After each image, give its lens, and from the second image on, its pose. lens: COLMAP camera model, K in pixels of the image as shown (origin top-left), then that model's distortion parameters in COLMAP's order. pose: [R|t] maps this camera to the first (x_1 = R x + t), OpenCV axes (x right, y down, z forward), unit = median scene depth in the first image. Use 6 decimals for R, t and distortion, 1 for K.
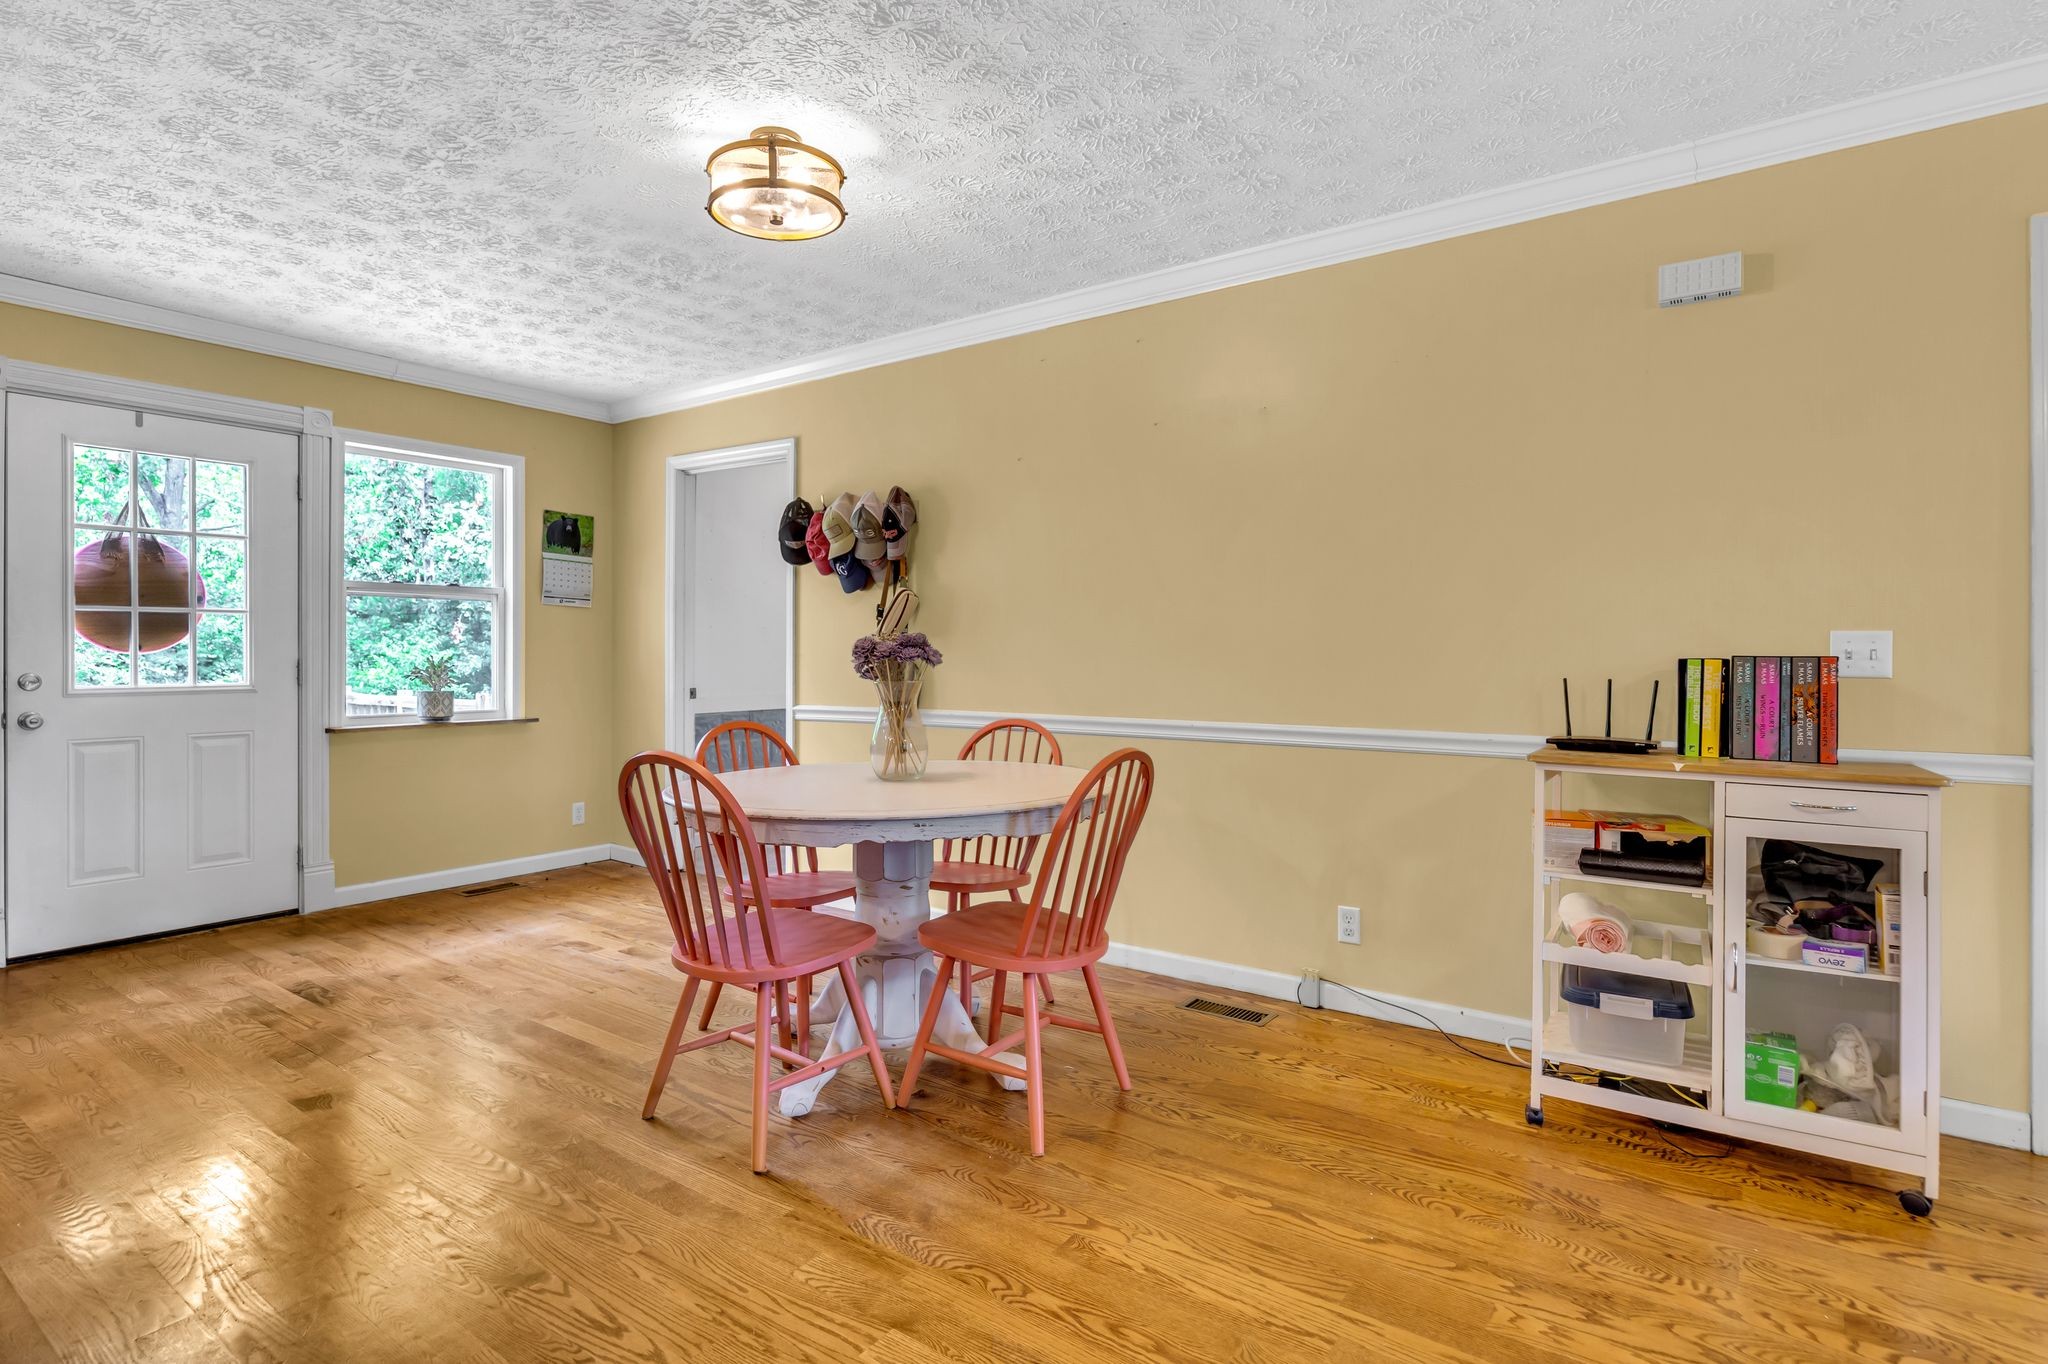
lens RADIAL K [[1031.5, 0, 995.8], [0, 1031.5, 654.9], [0, 0, 1]] dist [-0.005317, -0.000217]
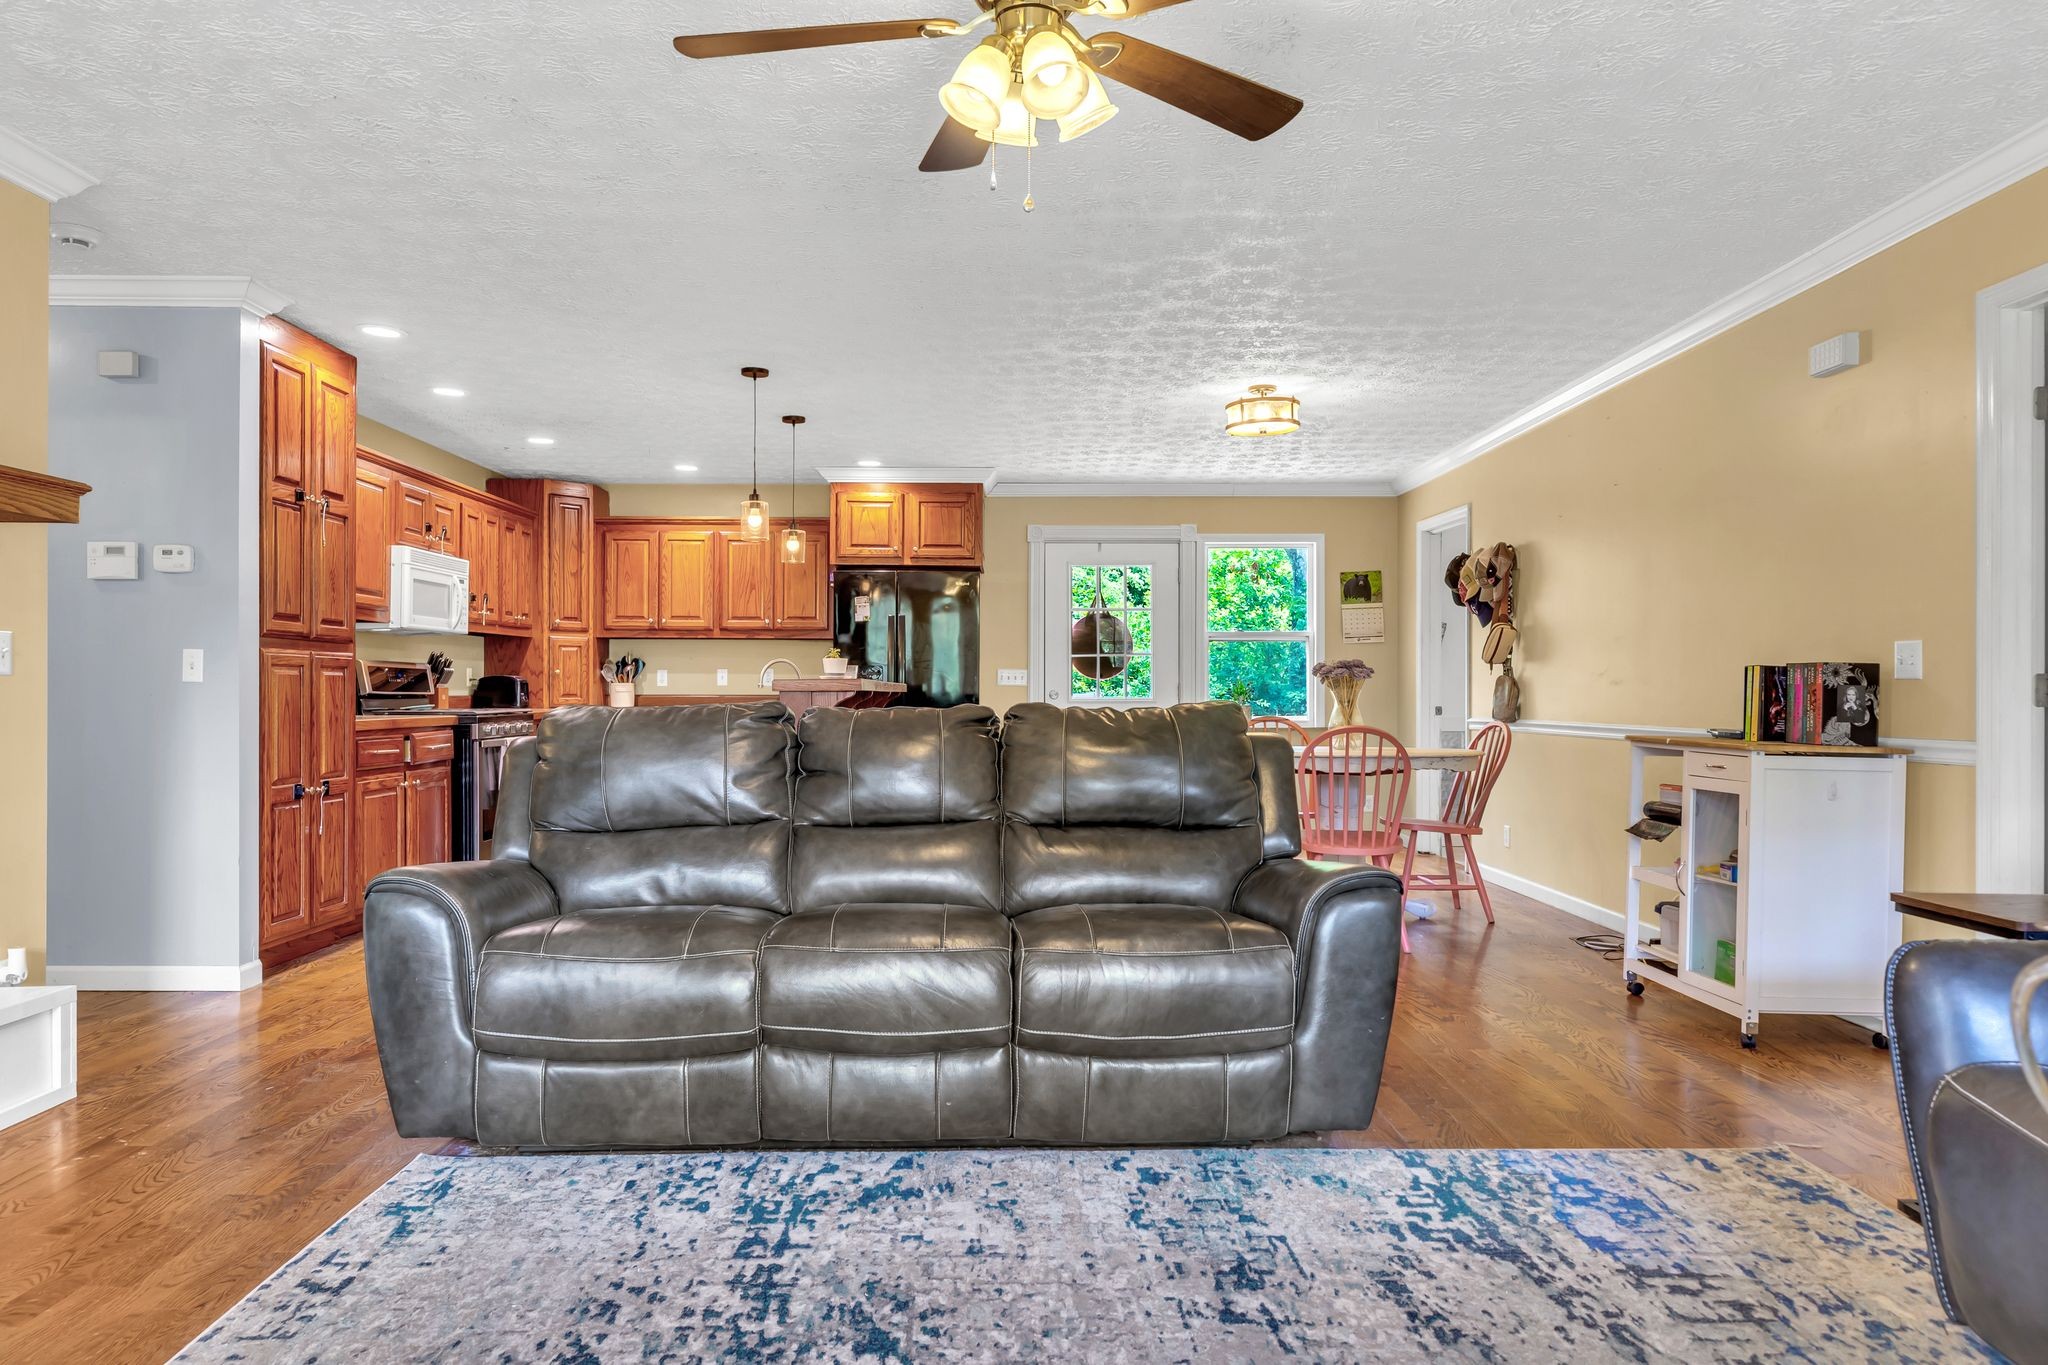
lens RADIAL K [[1359.1, 0, 995.0], [0, 1359.1, 702.3], [0, 0, 1]] dist [0.004746, 0.012127]
pose [[0.582427, 0.004748, -0.812869, 0.878414], [-0.000672, 0.999985, 0.005360, 0.023523], [0.812883, -0.002576, 0.582422, -0.465601]]
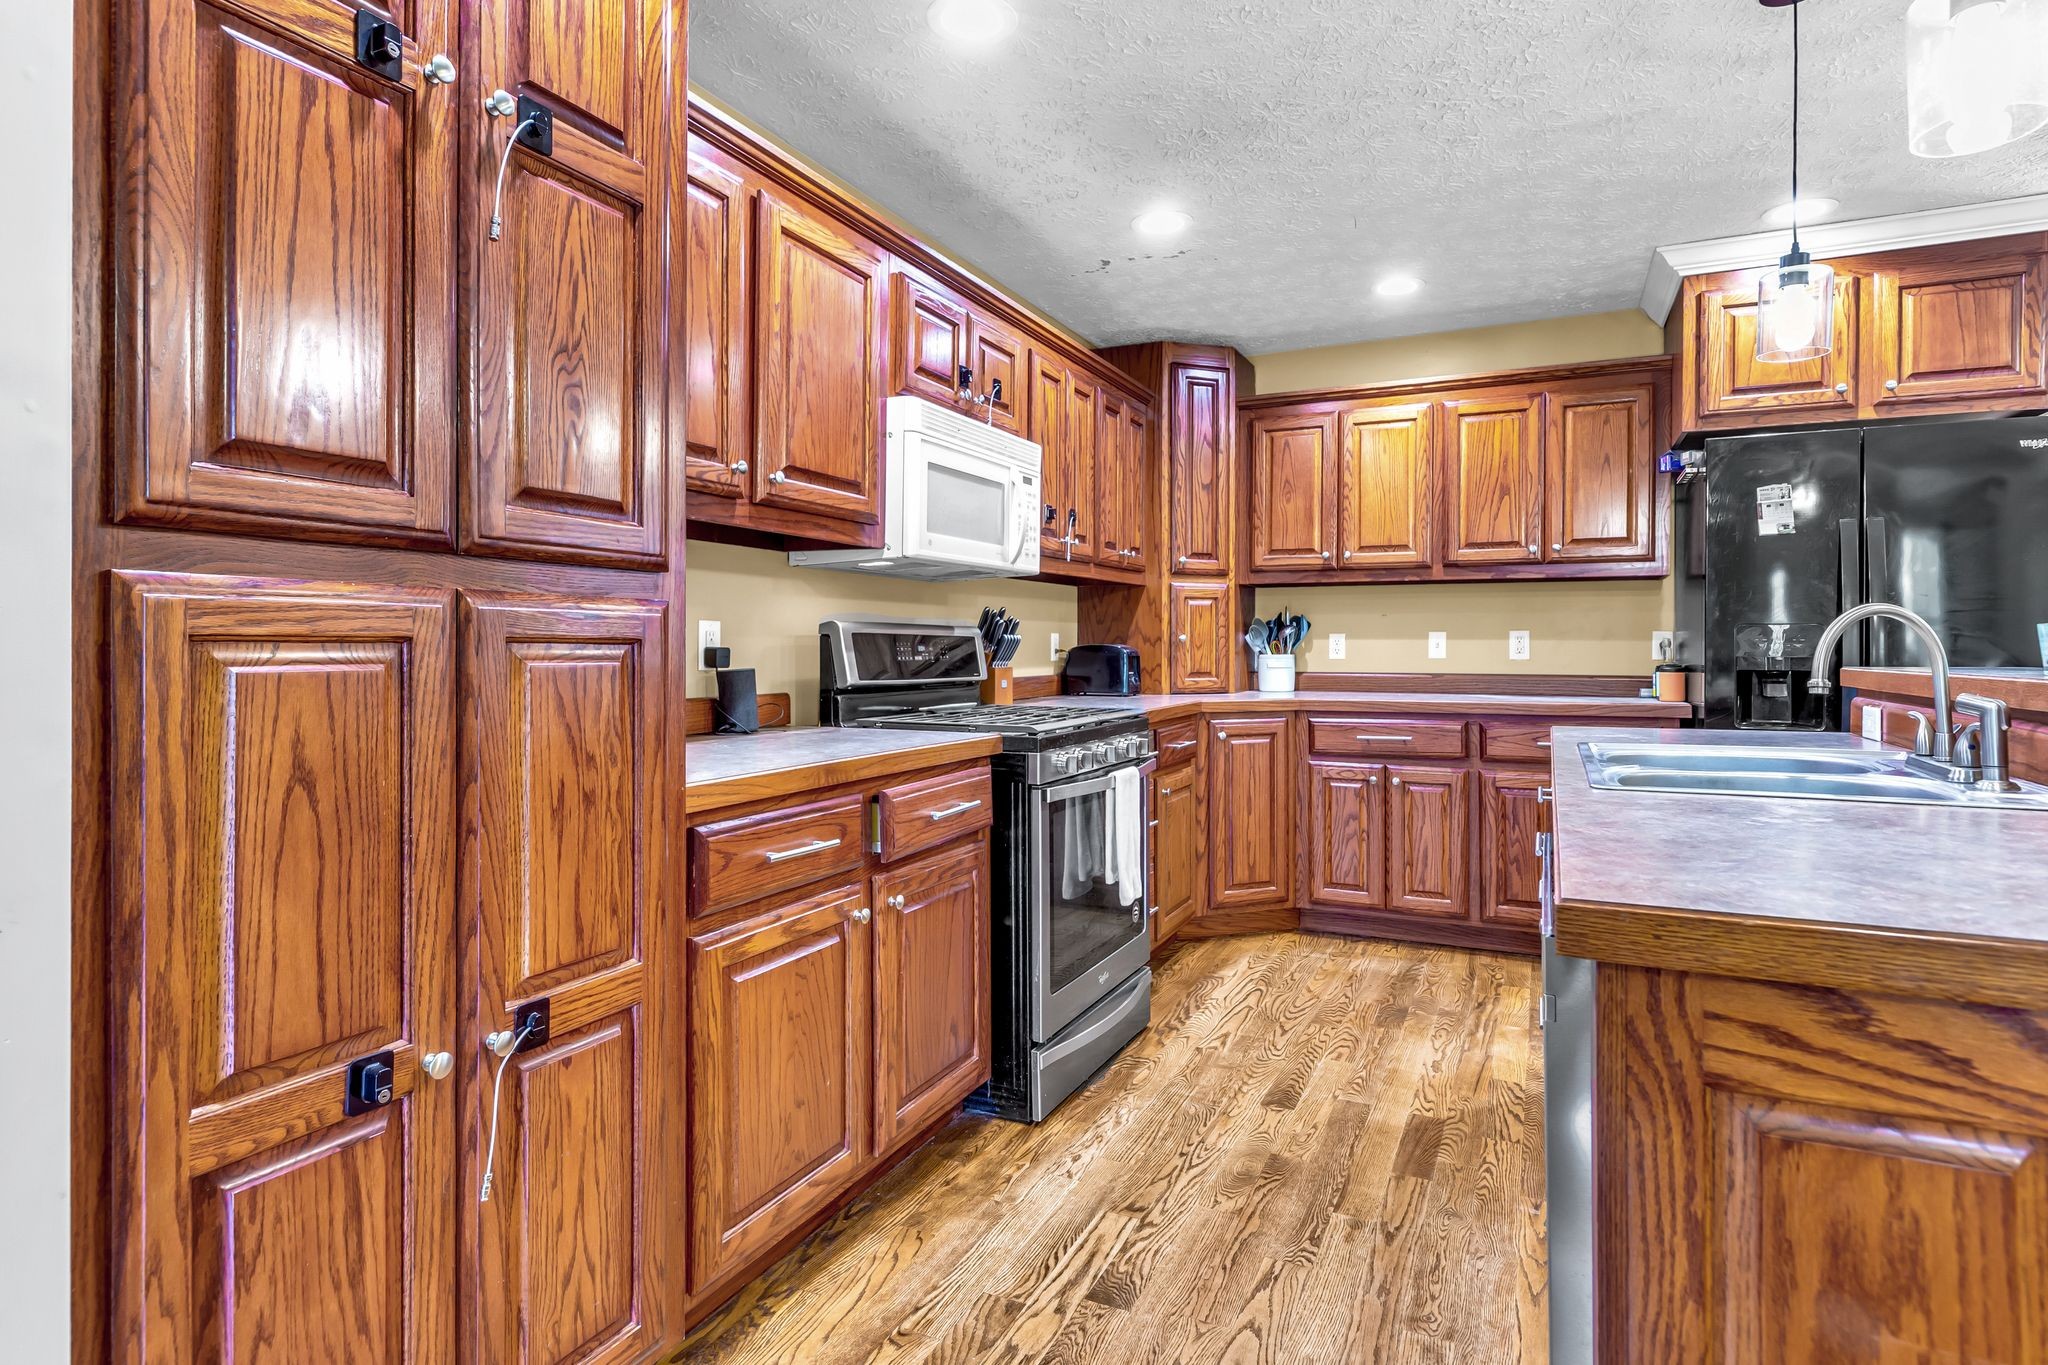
lens RADIAL K [[1079.8, 0, 1023.1], [0, 1079.8, 646.0], [0, 0, 1]] dist [0.001800, 0.000313]
pose [[0.183415, -0.003842, -0.983028, -0.154629], [0.000313, 0.999993, -0.003849, 0.001146], [0.983035, 0.000398, 0.183415, -0.156751]]
